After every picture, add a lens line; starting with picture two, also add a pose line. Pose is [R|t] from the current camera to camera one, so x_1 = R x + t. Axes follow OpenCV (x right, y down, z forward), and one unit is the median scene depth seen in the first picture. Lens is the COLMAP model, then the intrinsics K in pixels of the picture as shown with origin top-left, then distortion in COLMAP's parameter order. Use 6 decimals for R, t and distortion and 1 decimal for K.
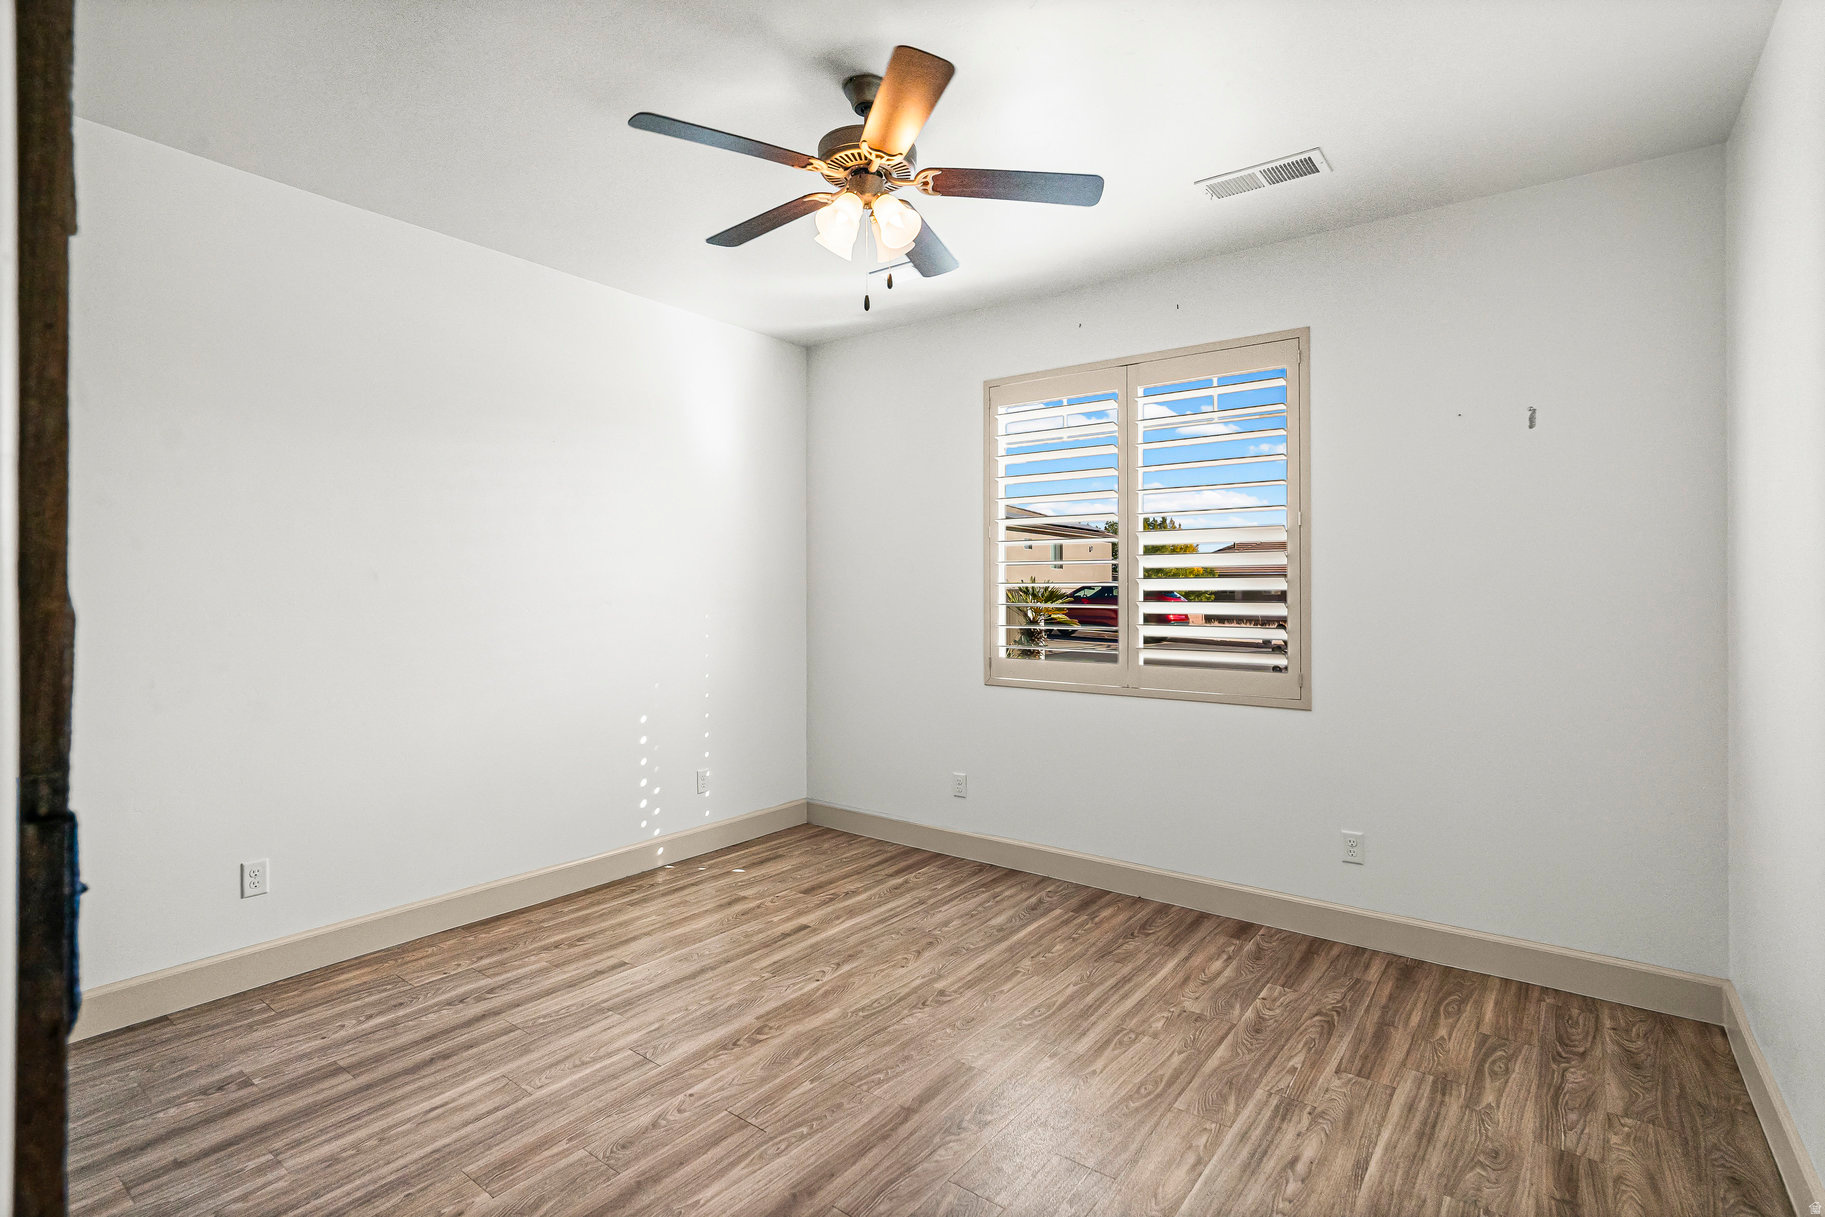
lens RADIAL K [[878.5, 0, 920.3], [0, 878.5, 596.8], [0, 0, 1]] dist [-0.009049, 0.000345]
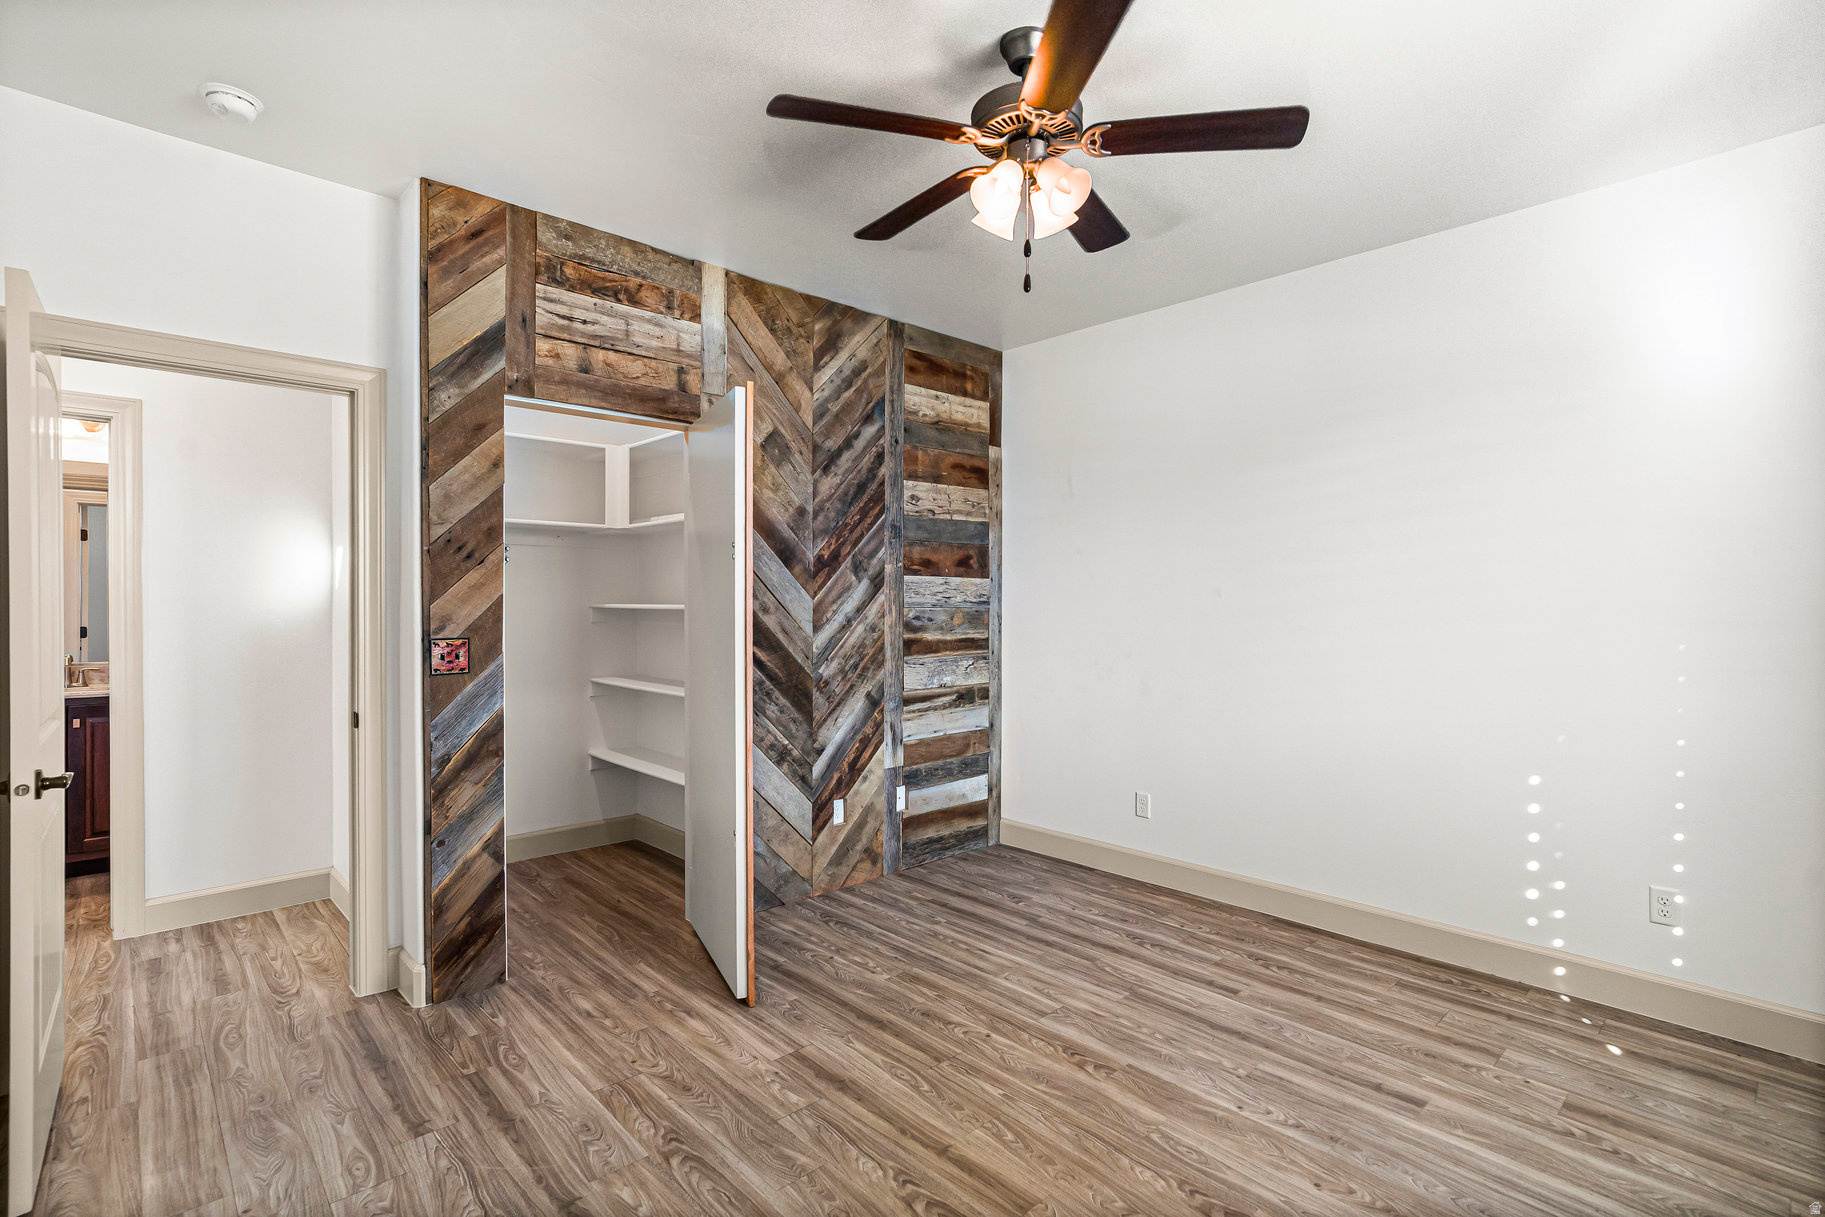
lens RADIAL K [[878.5, 0, 920.3], [0, 878.5, 608.7], [0, 0, 1]] dist [-0.009049, 0.000345]
pose [[-0.182774, 0.003776, -0.983148, 0.713441], [-0.009700, 0.999937, 0.005644, -0.006680], [0.983107, 0.010568, -0.182726, 0.880310]]
